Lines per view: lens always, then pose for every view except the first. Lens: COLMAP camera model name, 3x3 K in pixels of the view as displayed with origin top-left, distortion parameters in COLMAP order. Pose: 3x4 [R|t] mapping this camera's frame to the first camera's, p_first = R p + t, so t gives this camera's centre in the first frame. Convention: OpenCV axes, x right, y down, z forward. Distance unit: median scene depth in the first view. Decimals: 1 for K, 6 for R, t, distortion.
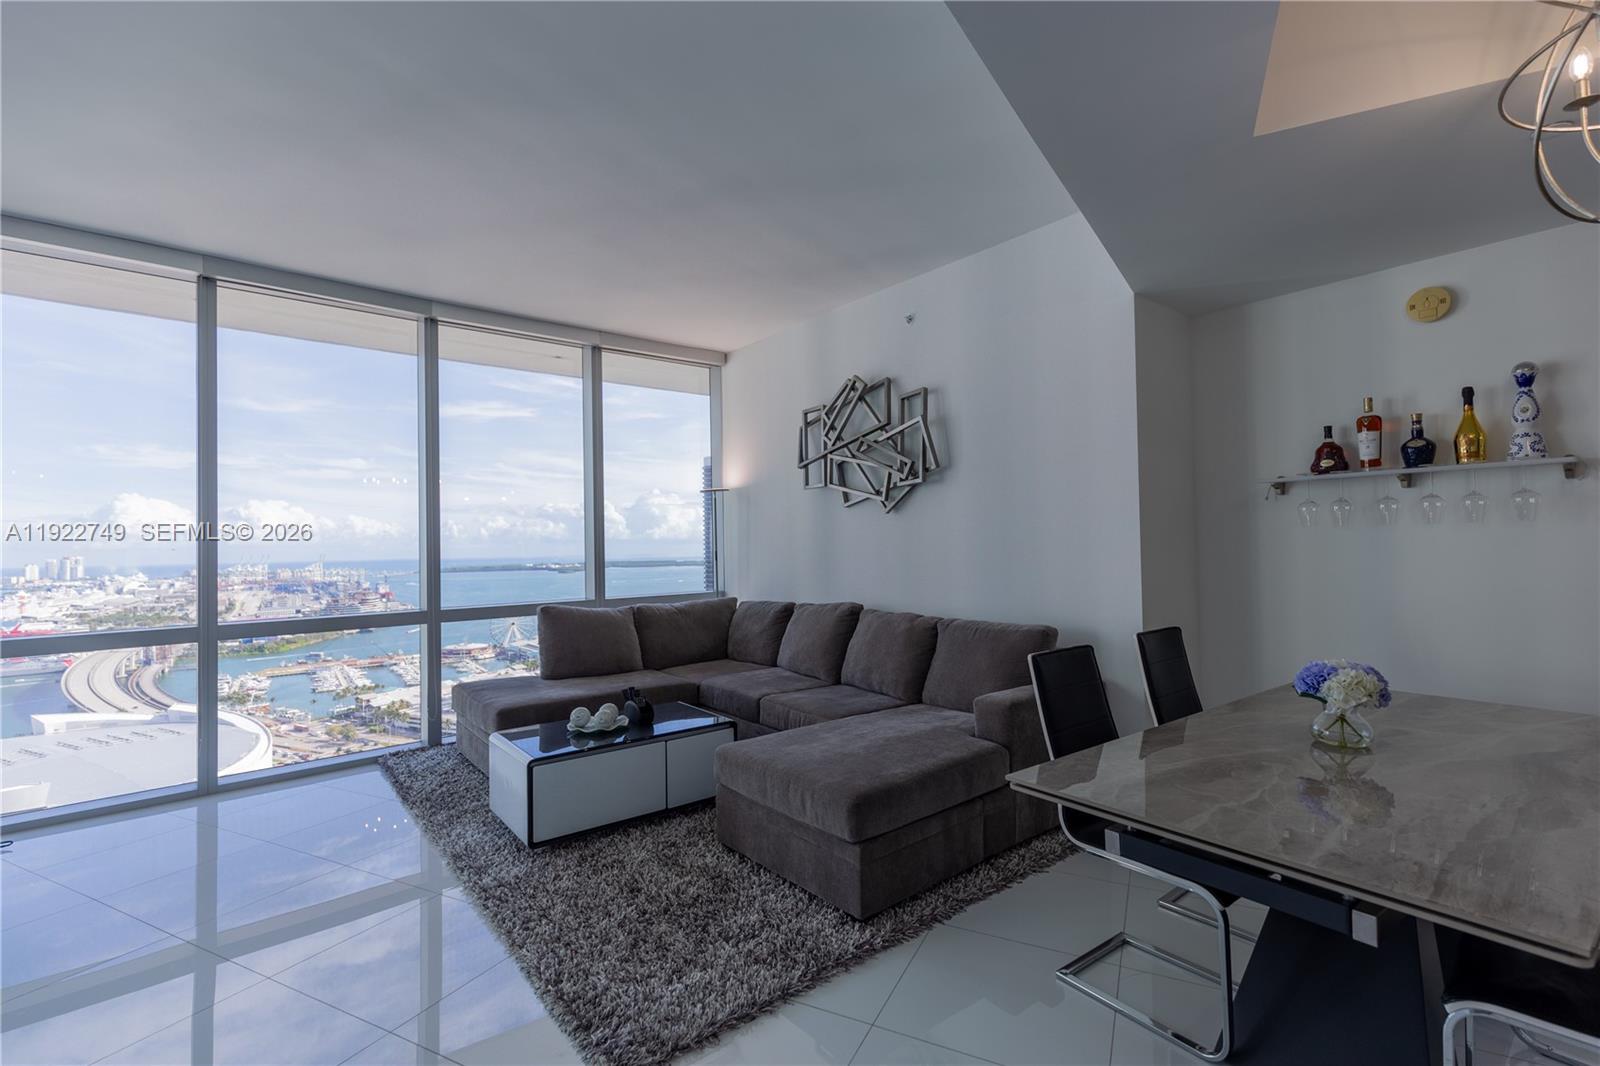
lens RADIAL K [[710.8, 0, 806.5], [0, 710.8, 531.5], [0, 0, 1]] dist [0.001806, -0.001010]
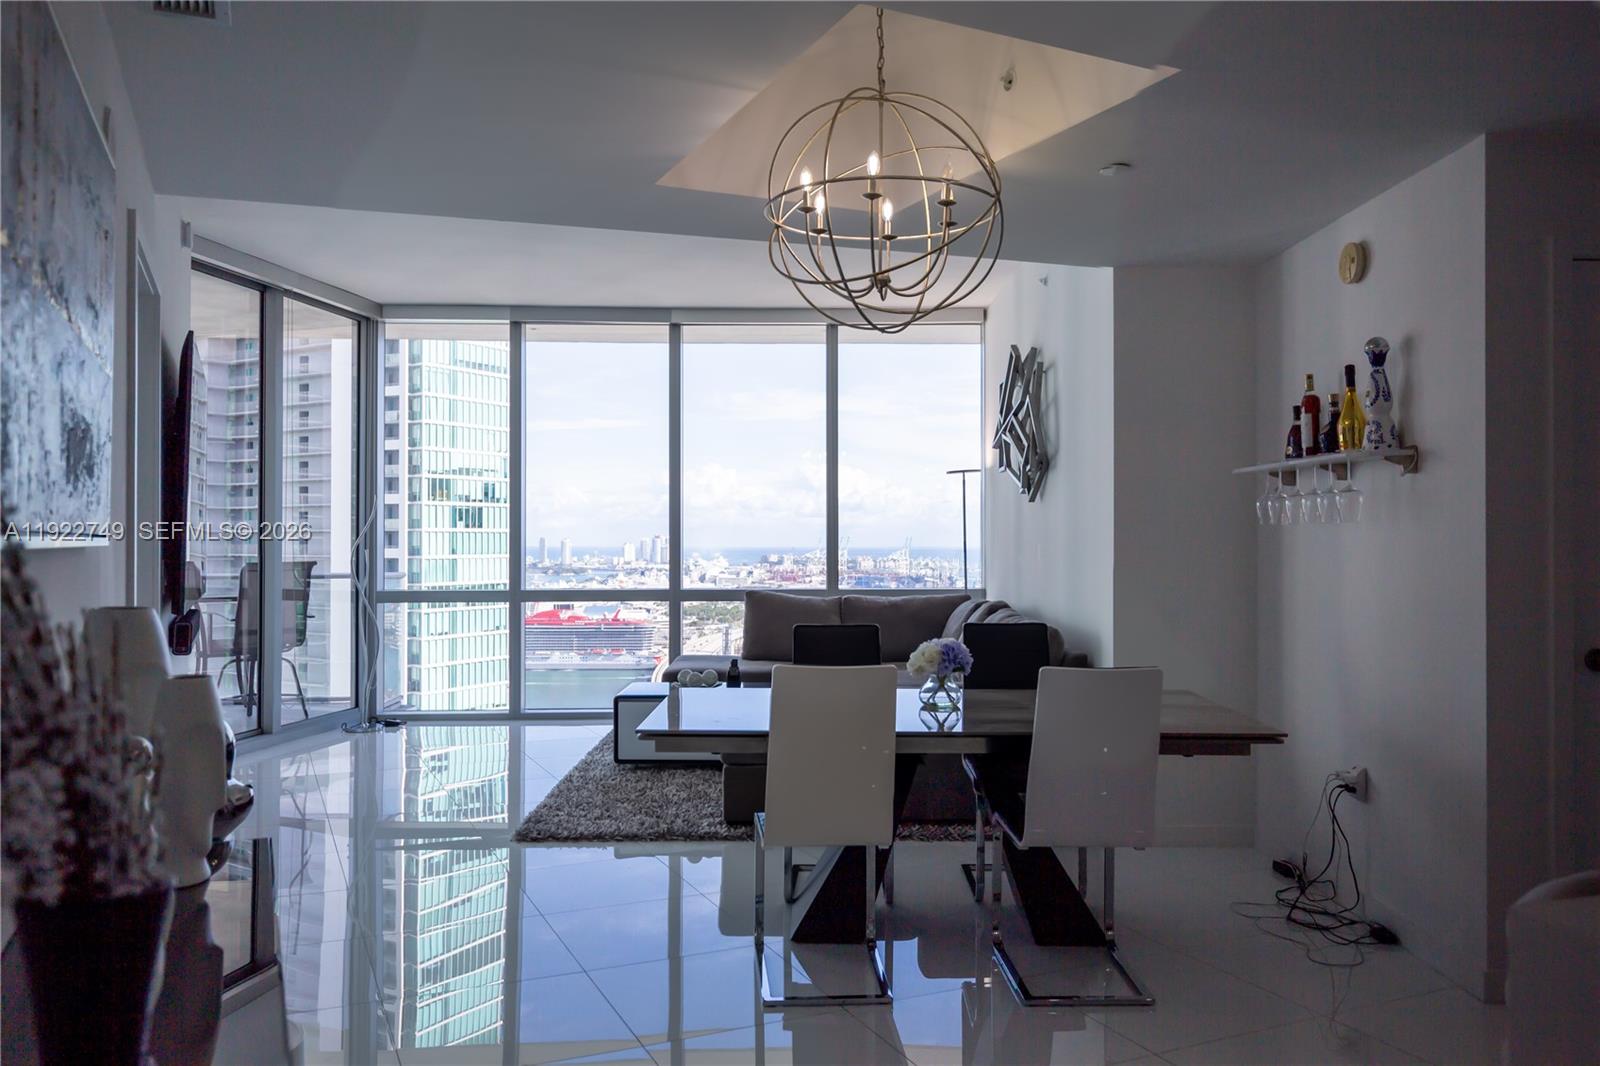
lens RADIAL K [[1193.0, 0, 810.3], [0, 1193.0, 530.7], [0, 0, 1]] dist [-0.001106, -0.000365]
pose [[0.779929, 0.013821, -0.625715, 1.125564], [-0.000807, 0.999778, 0.021078, -0.029381], [0.625867, -0.015934, 0.779767, -0.441170]]
